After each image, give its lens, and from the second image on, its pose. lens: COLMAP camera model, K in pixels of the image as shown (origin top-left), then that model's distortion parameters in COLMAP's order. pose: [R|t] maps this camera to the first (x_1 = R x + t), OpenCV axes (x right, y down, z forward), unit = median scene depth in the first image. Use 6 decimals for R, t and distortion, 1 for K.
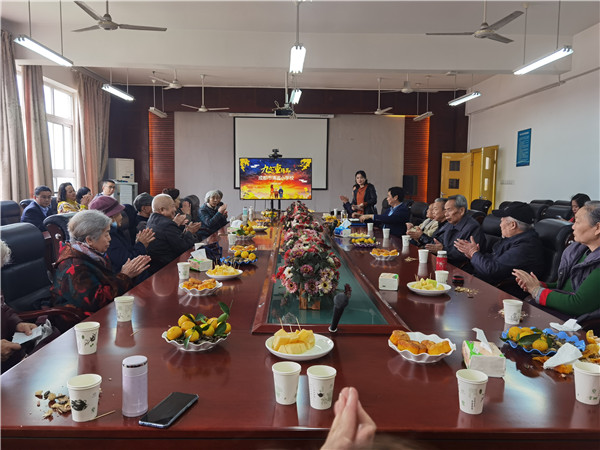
lens RADIAL K [[470.8, 0, 301.4], [0, 470.8, 225.3], [0, 0, 1]] dist [0.008416, 0.013910]
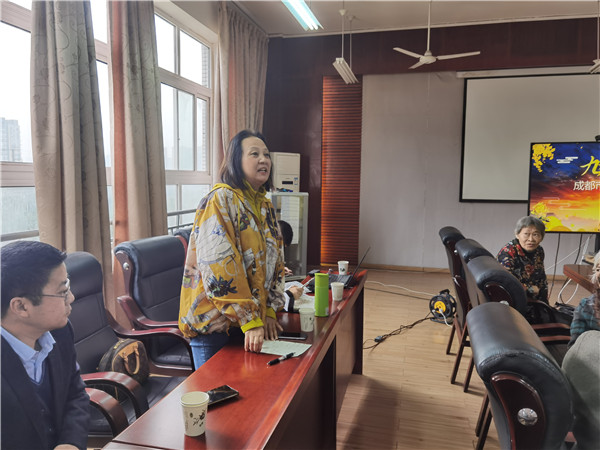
lens RADIAL K [[470.8, 0, 299.7], [0, 470.8, 225.5], [0, 0, 1]] dist [0.008416, 0.013910]
pose [[0.959172, 0.024520, -0.281759, -0.215750], [-0.025290, 0.999680, 0.000904, -0.056007], [0.281691, 0.006259, 0.959485, 0.488033]]
